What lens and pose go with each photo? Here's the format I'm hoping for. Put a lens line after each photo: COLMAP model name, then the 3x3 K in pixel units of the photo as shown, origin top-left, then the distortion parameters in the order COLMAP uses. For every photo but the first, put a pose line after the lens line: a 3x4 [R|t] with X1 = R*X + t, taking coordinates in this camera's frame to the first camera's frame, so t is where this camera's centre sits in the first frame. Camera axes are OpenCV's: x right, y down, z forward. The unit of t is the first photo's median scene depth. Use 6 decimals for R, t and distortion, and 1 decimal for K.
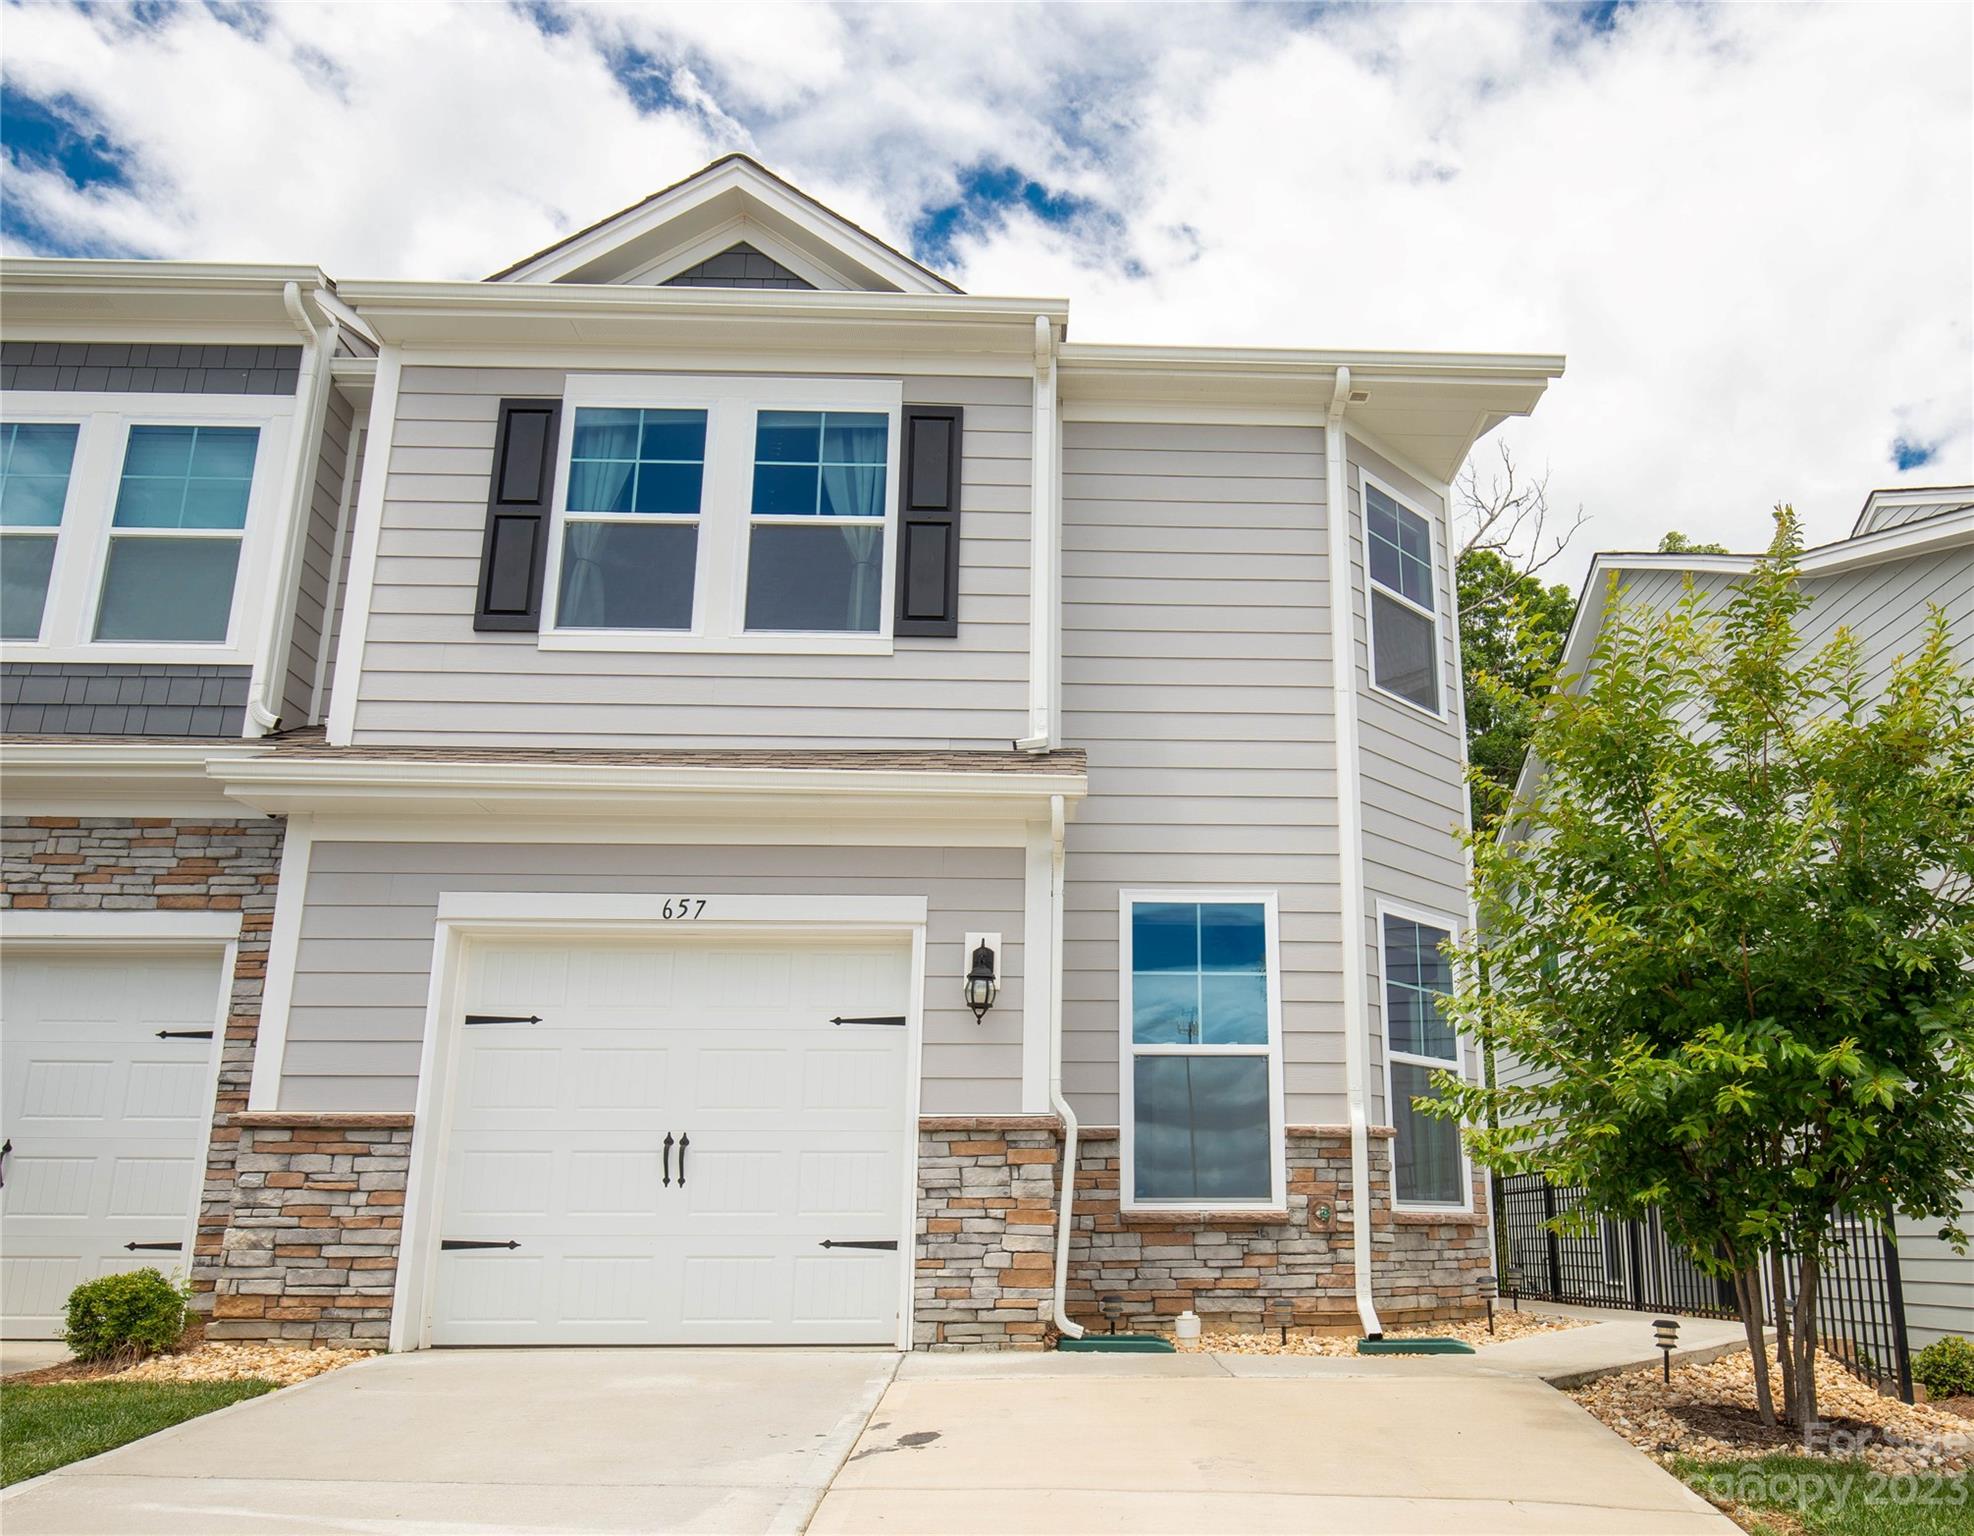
lens RADIAL K [[1409.1, 0, 989.0], [0, 1409.1, 795.3], [0, 0, 1]] dist [-0.005433, -0.001531]
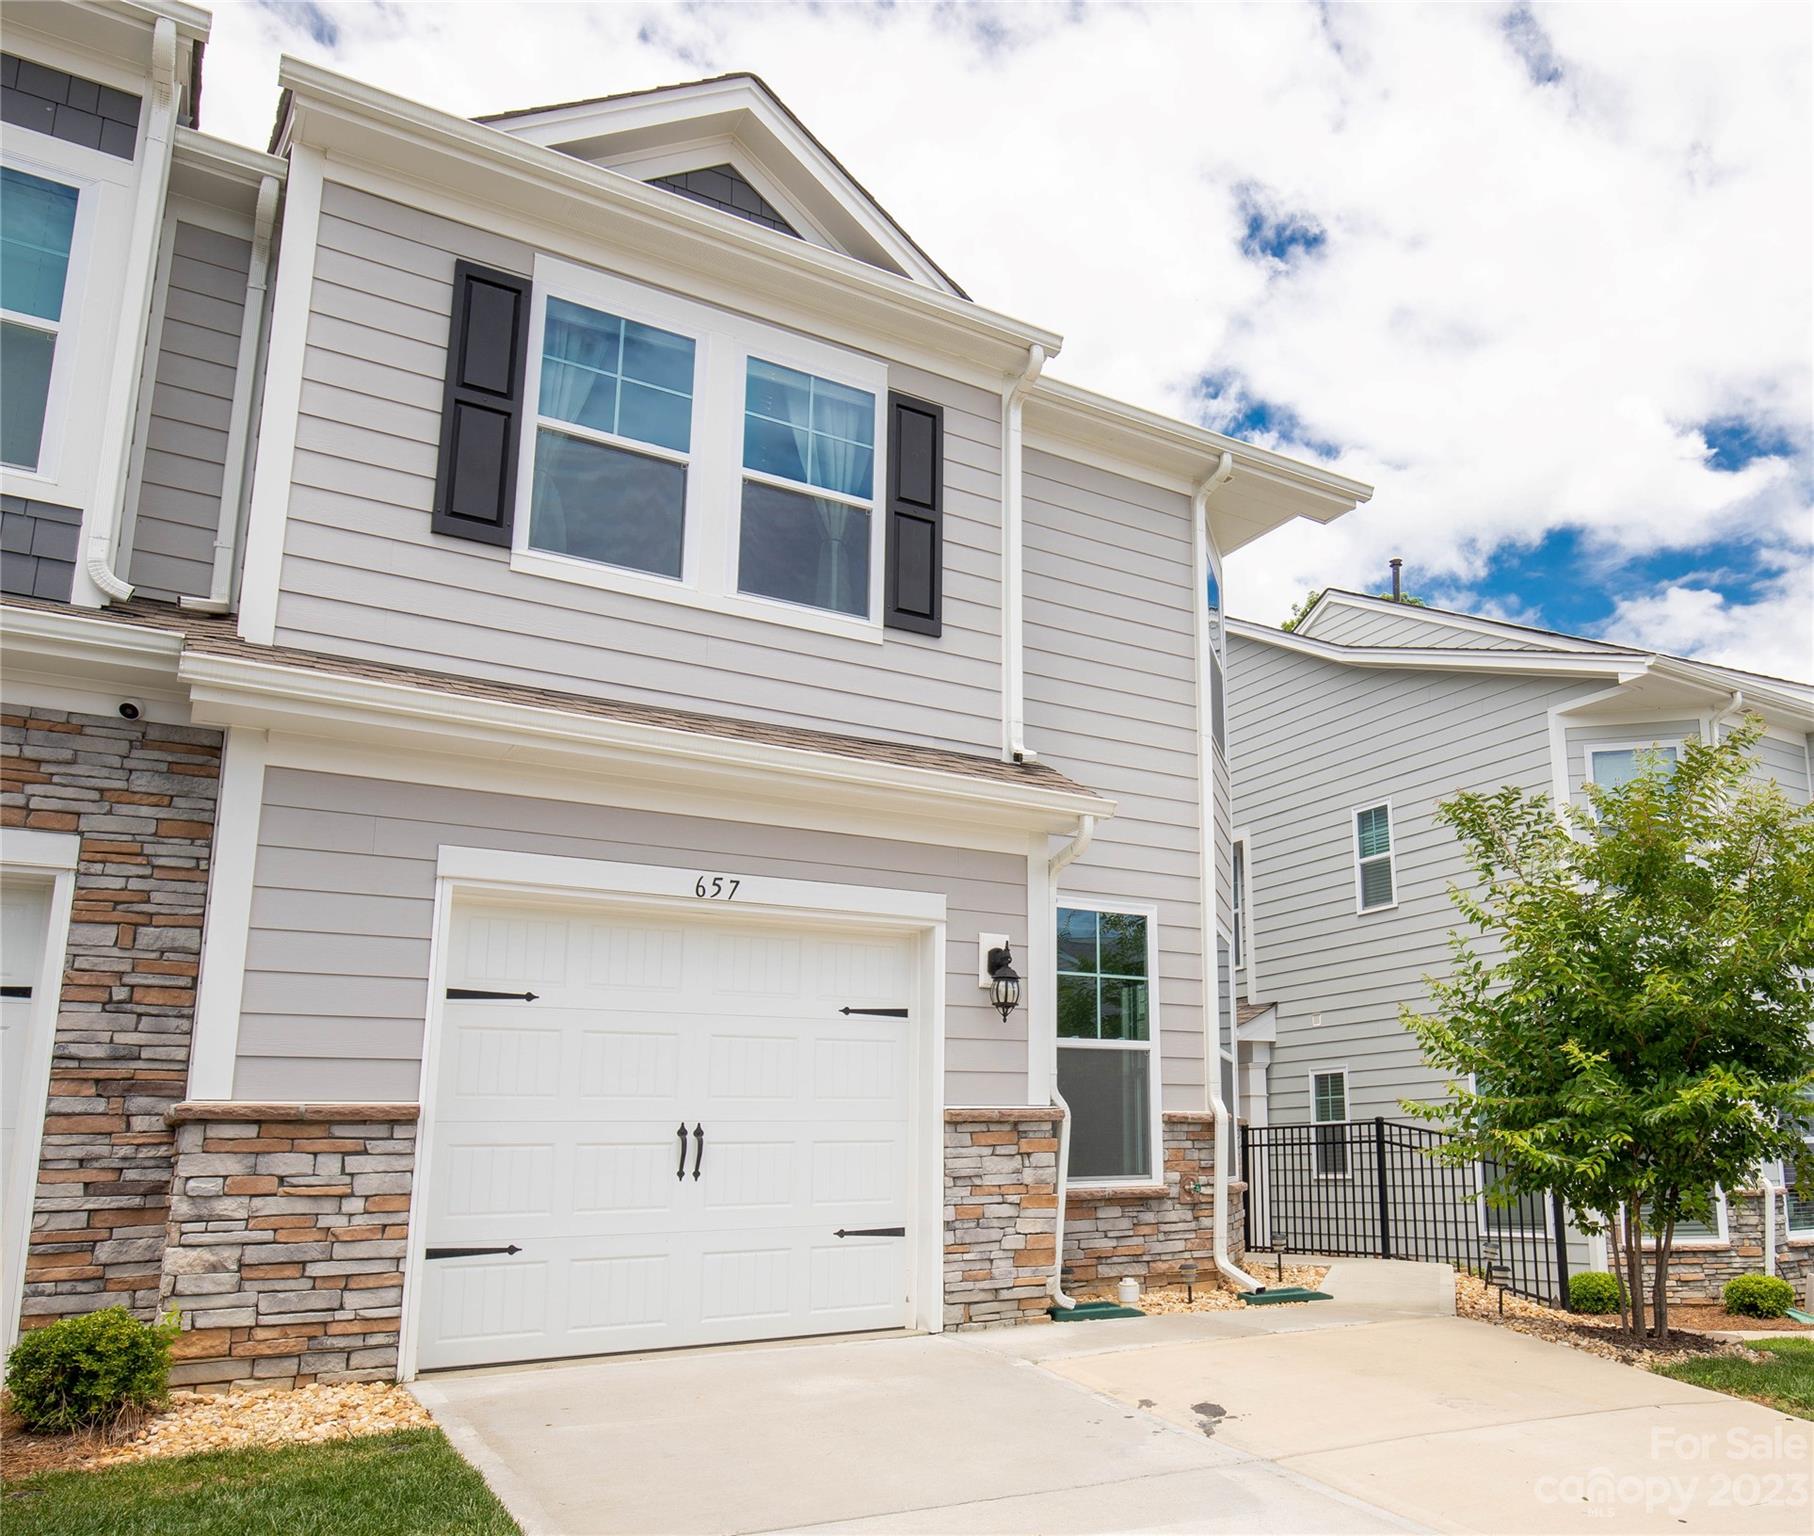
lens RADIAL K [[1469.9, 0, 907.0], [0, 1469.9, 768.0], [0, 0, 1]] dist [-0.004571, -0.001000]
pose [[0.853125, 0.115943, 0.508660, -0.618283], [-0.135110, 0.990830, 0.000759, -0.016970], [-0.503908, -0.069372, 0.860967, 0.091873]]
